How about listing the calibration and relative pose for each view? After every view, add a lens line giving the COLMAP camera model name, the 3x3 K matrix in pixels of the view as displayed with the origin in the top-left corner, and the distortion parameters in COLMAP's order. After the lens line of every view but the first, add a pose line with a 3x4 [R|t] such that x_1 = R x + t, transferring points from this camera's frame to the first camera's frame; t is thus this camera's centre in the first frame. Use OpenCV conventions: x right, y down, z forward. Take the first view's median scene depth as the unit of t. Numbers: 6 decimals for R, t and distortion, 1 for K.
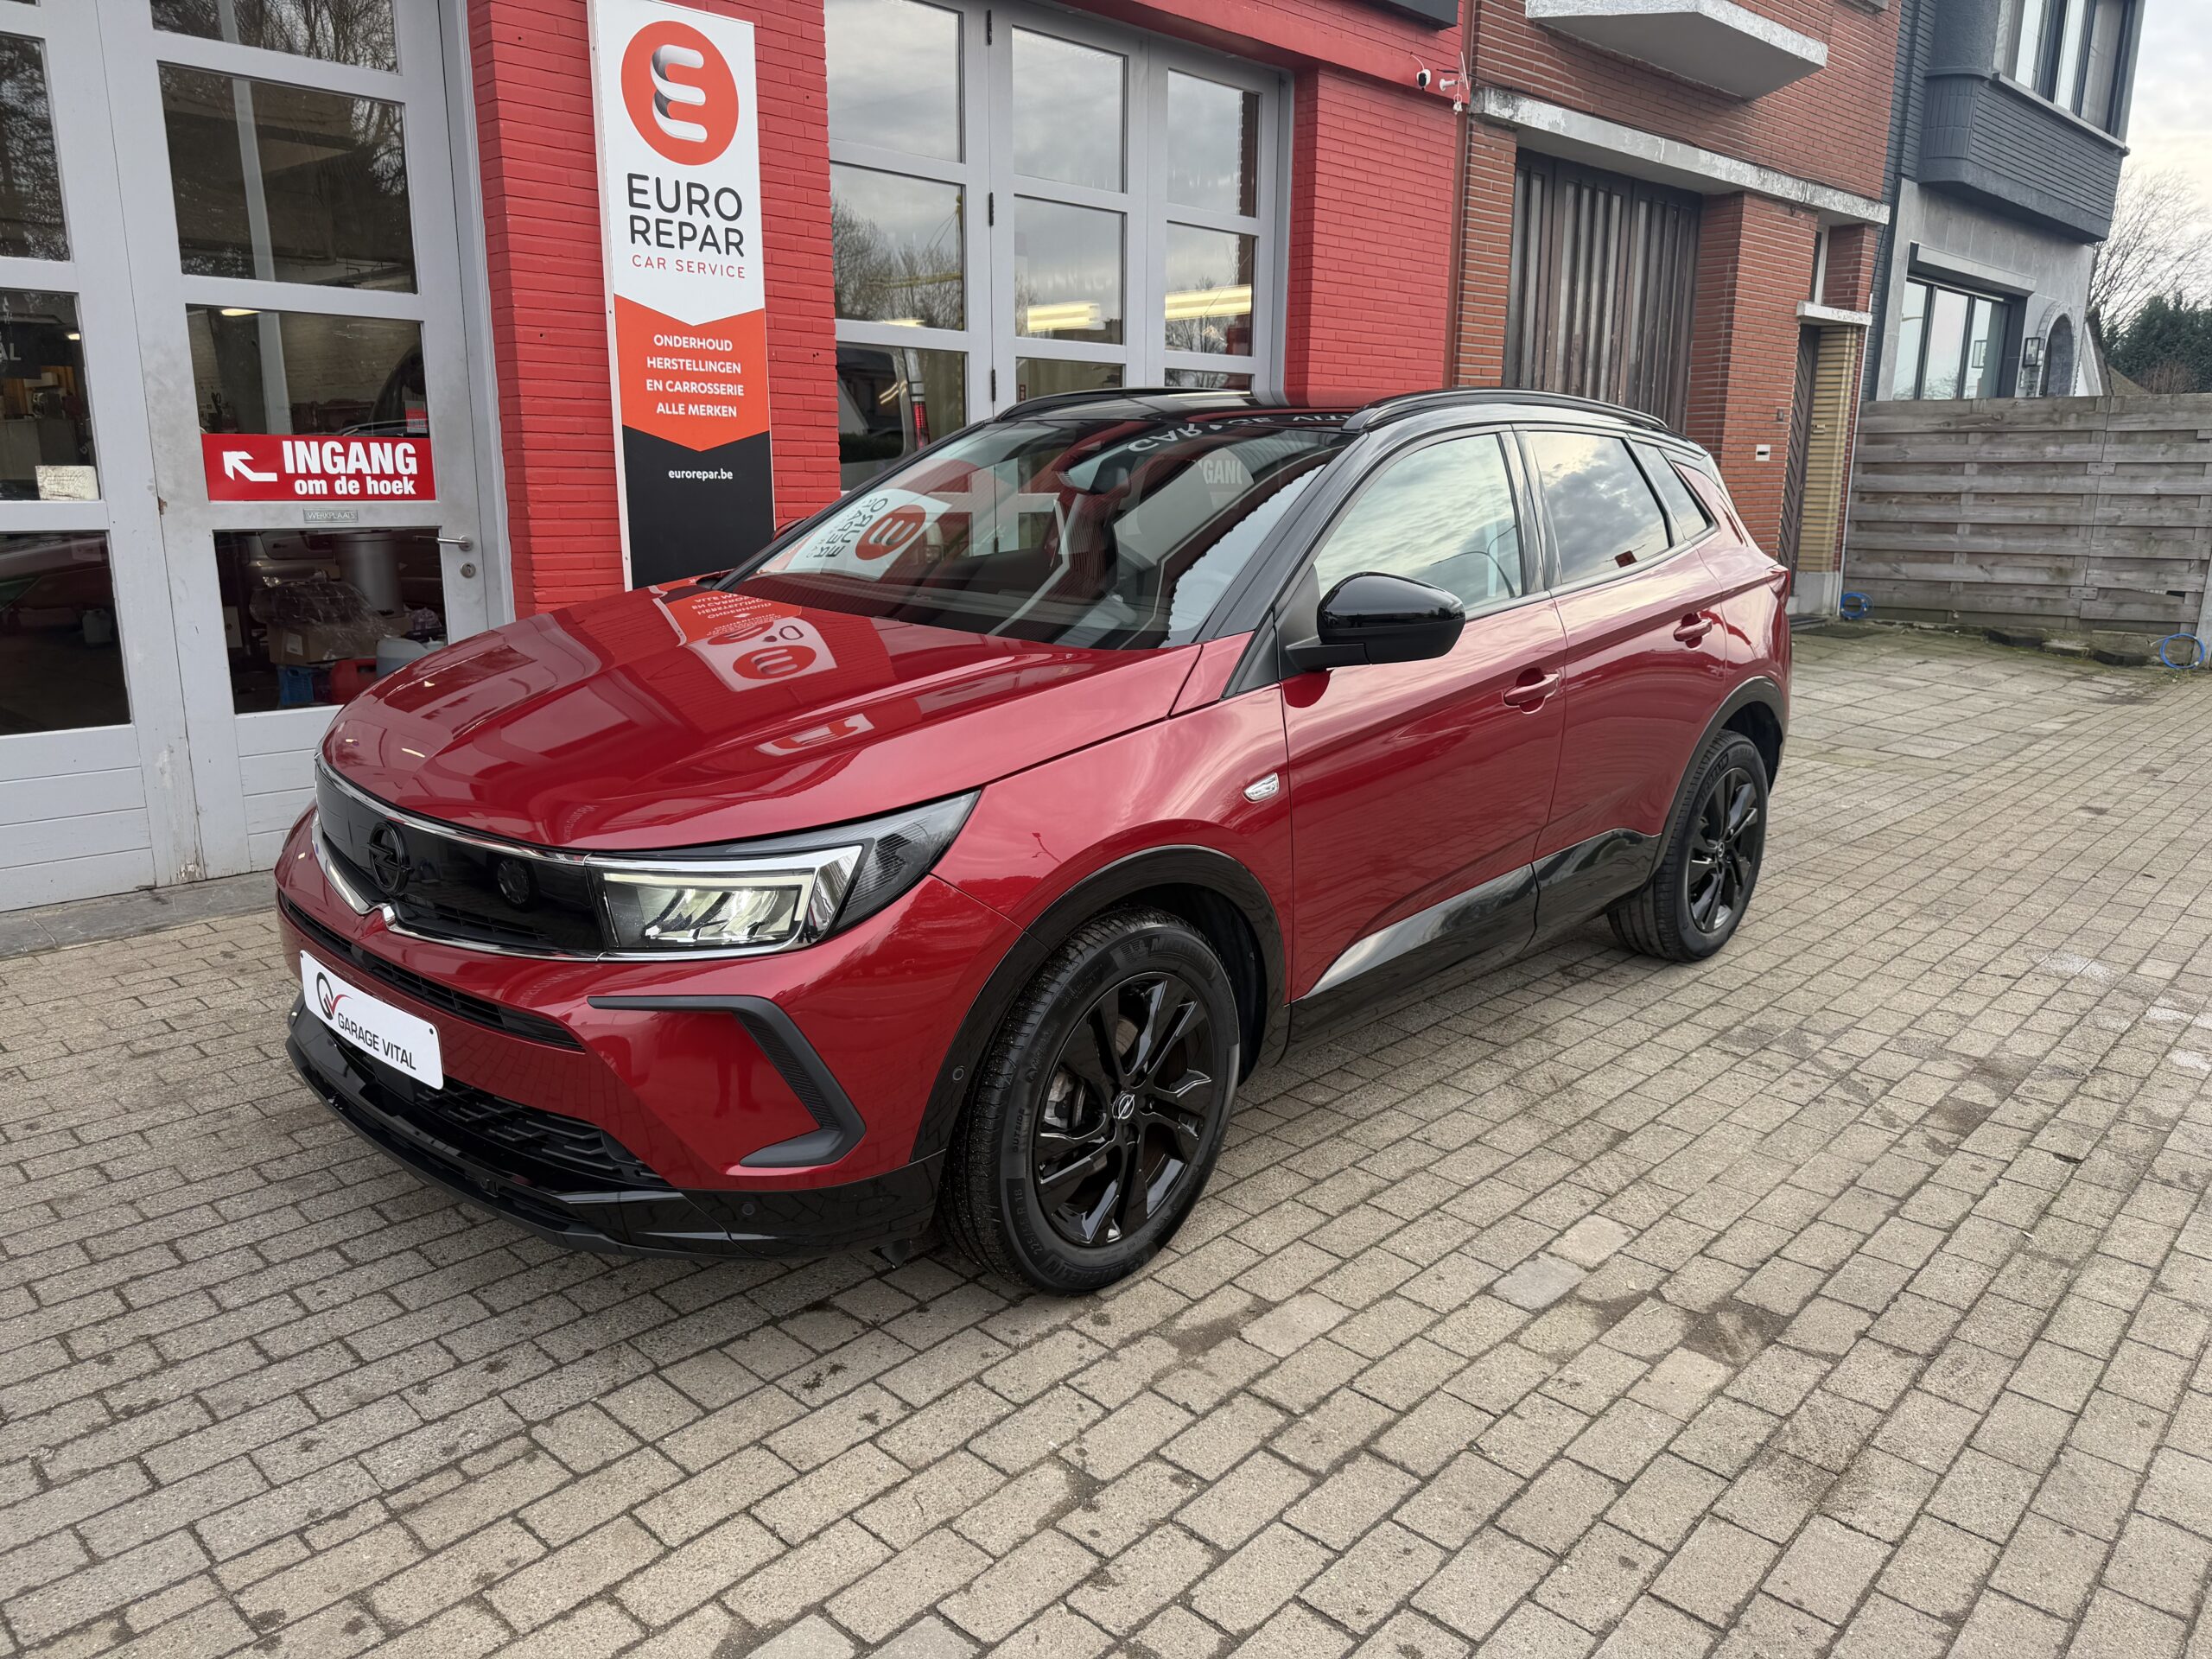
lens RADIAL K [[1567.1, 0, 1108.9], [0, 1567.1, 830.3], [0, 0, 1]] dist [0.021498, -0.027703]
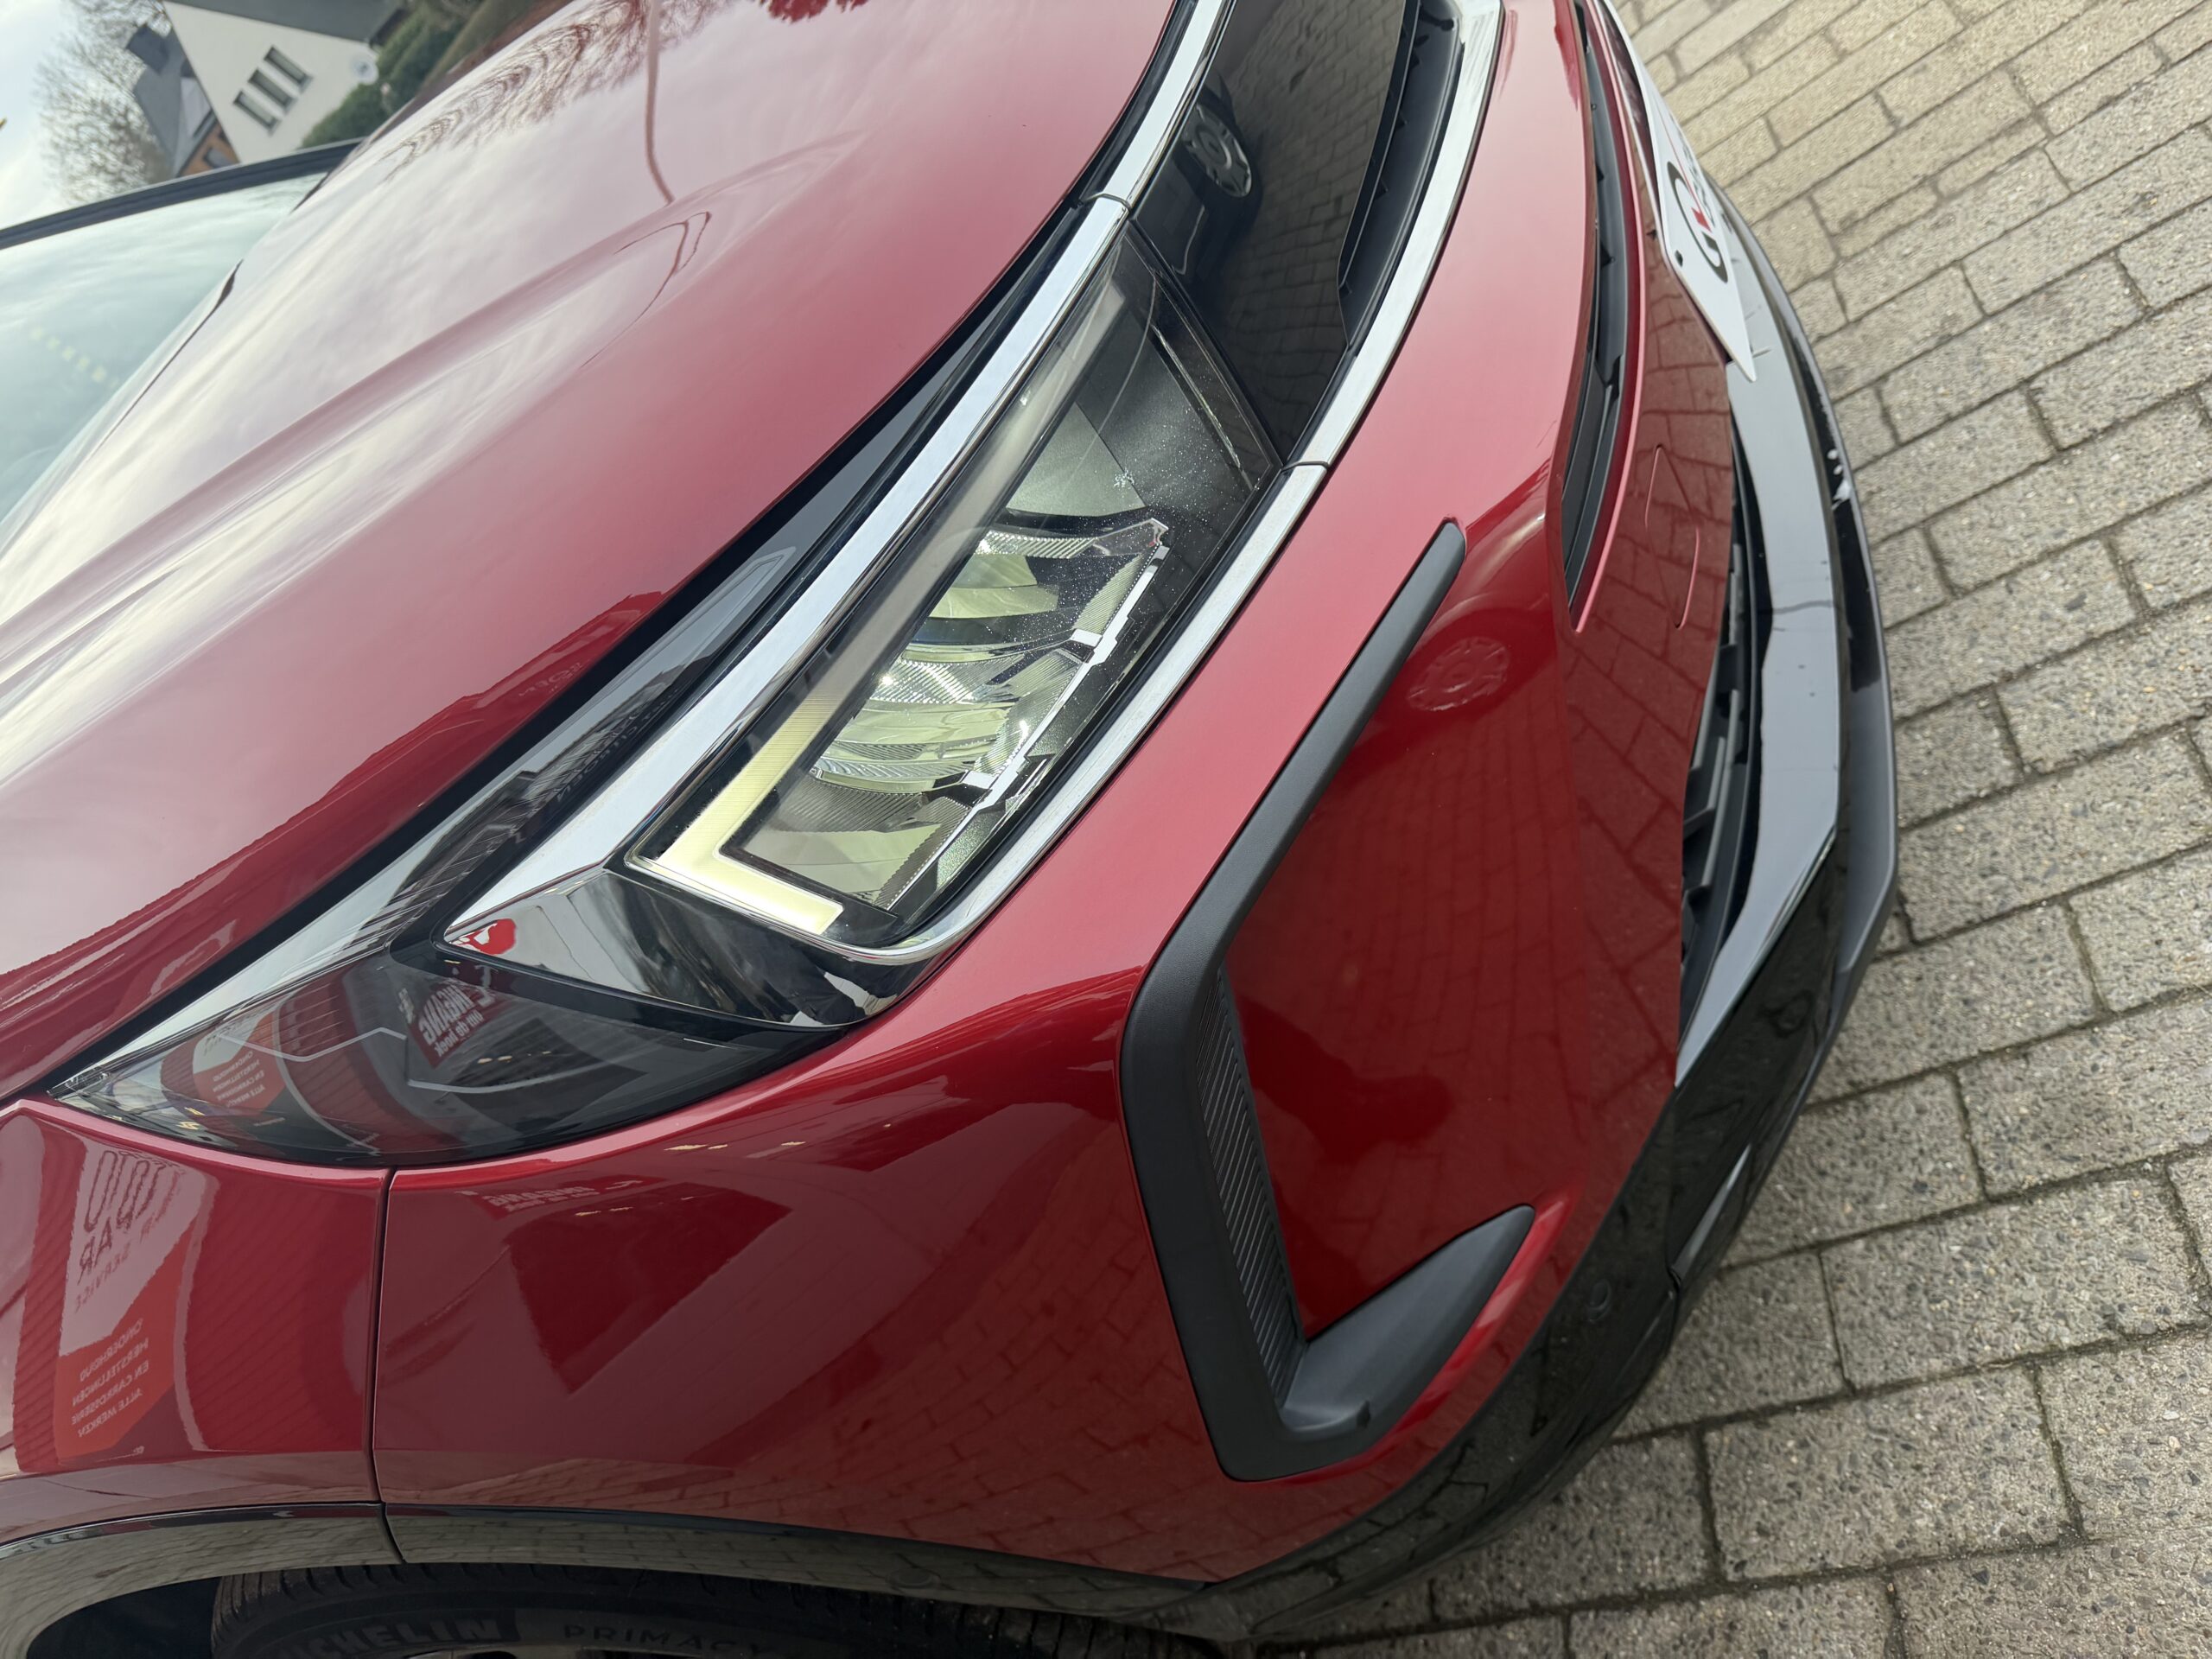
lens RADIAL K [[1567.1, 0, 1091.6], [0, 1567.1, 831.2], [0, 0, 1]] dist [0.021498, -0.027703]
pose [[-0.446514, -0.283945, 0.848528, -0.594166], [0.785263, 0.330249, 0.523735, -0.115487], [-0.428937, 0.900173, 0.075511, 0.873504]]
